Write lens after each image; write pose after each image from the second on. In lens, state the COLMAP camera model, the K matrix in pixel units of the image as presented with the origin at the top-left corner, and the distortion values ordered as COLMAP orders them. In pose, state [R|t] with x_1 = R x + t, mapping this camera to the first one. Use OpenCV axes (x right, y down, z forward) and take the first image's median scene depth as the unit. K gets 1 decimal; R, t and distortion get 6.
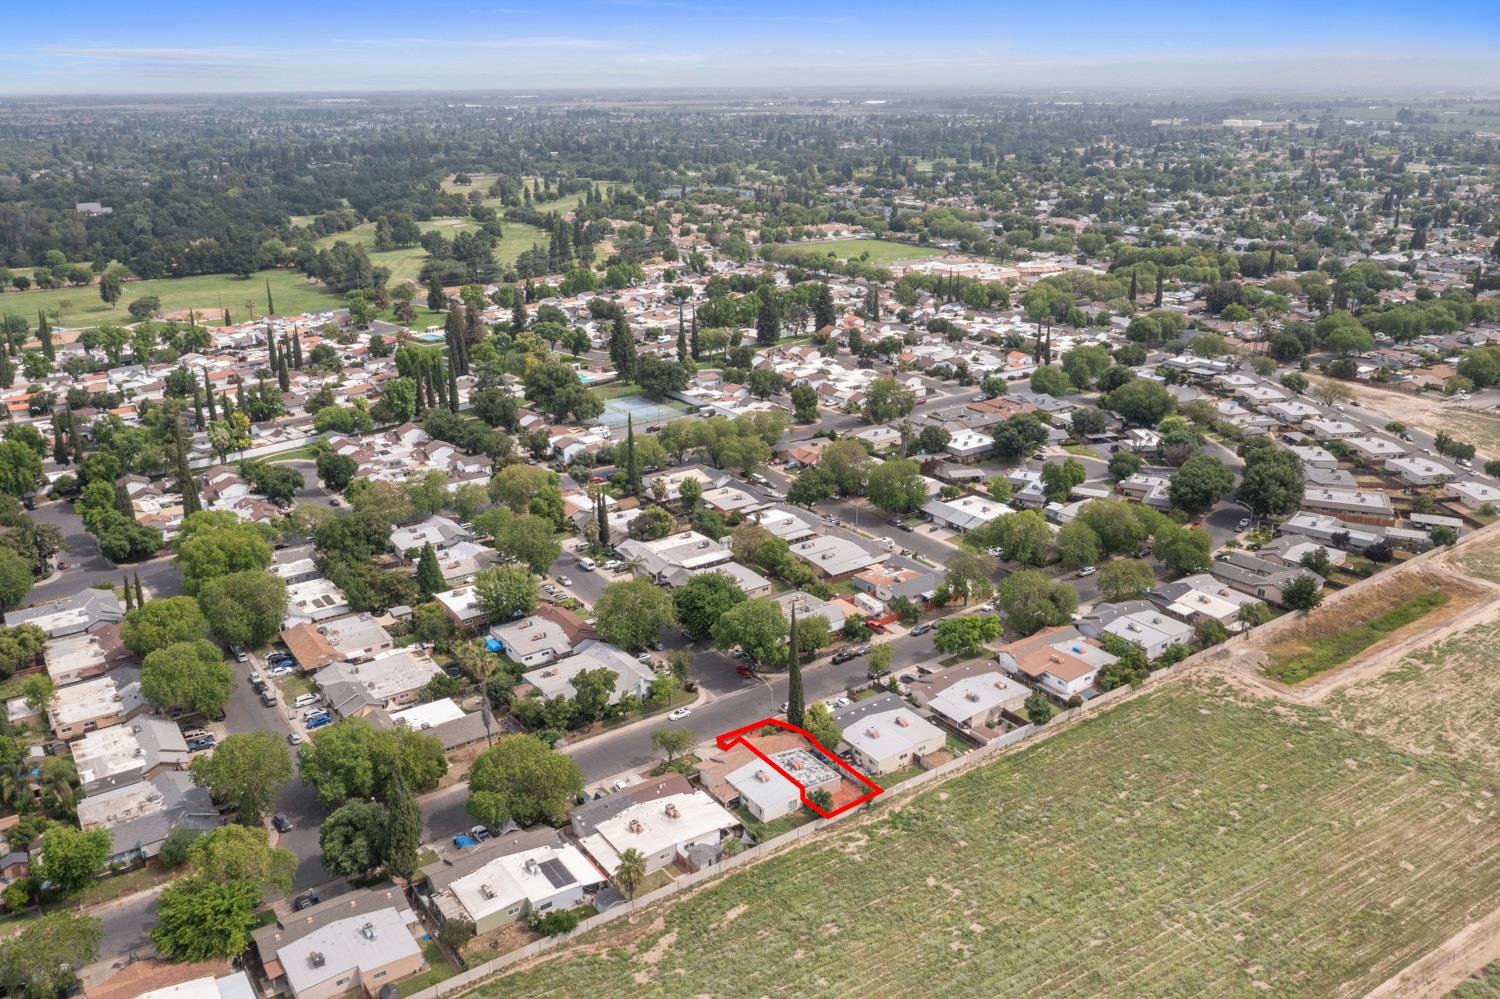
lens RADIAL K [[1181.4, 0, 756.5], [0, 1181.4, 502.4], [0, 0, 1]] dist [-0.011422, 0.000678]
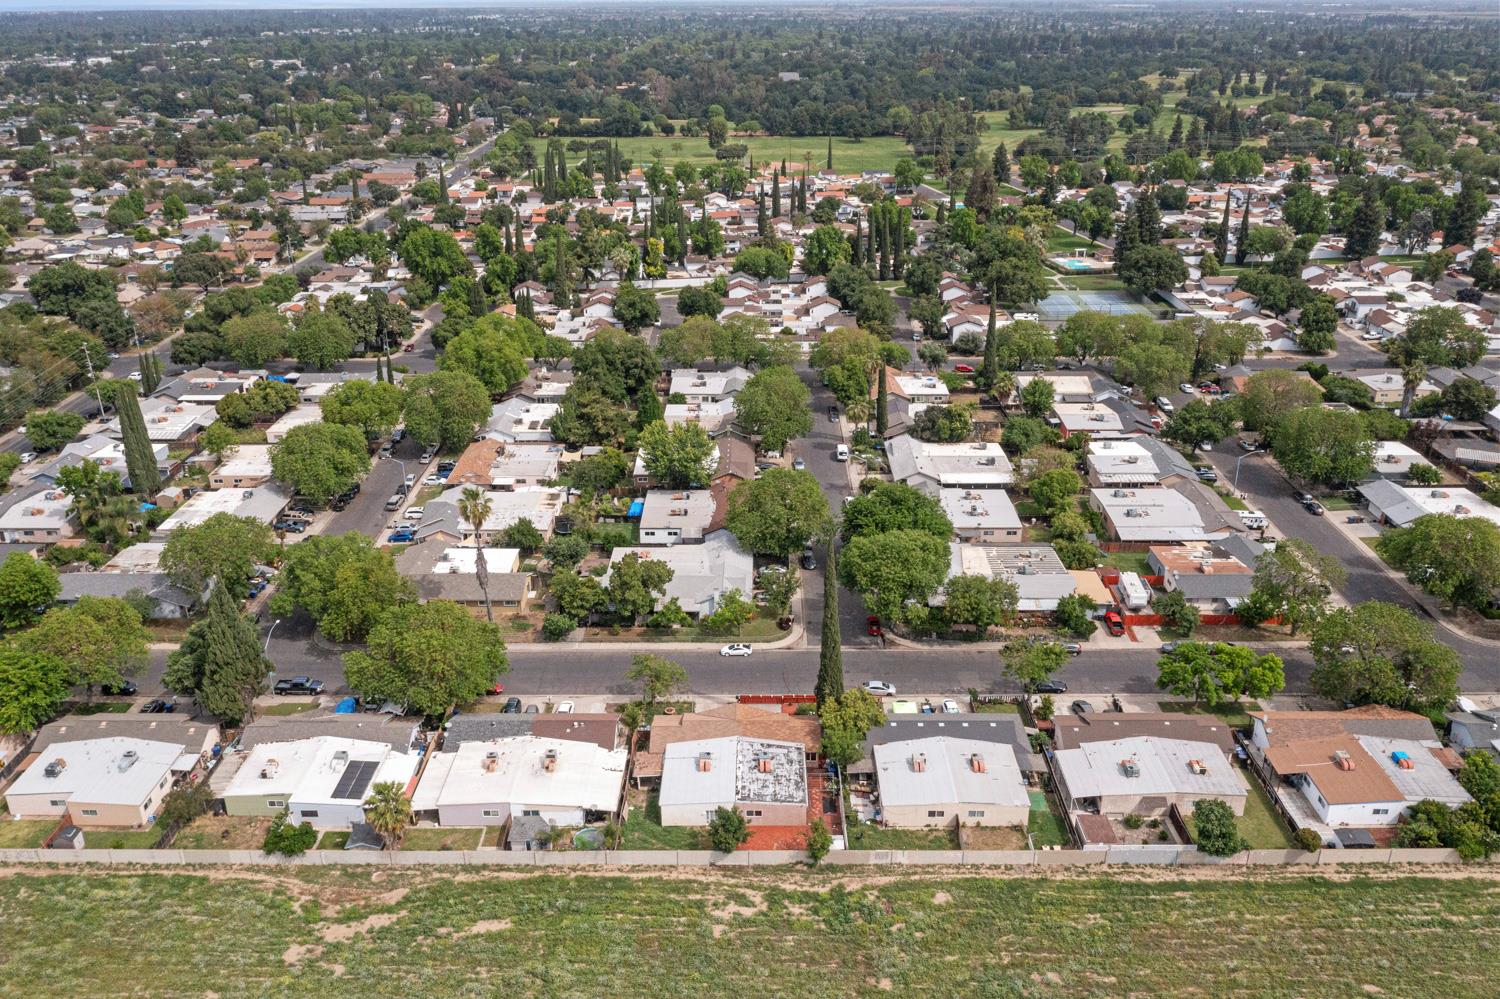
lens RADIAL K [[1181.4, 0, 756.5], [0, 1181.4, 502.4], [0, 0, 1]] dist [-0.011422, 0.000678]
pose [[0.814842, 0.231413, -0.531489, 0.285234], [-0.195764, 0.972849, 0.123452, -0.002528], [0.545628, 0.003453, 0.838021, 0.357195]]
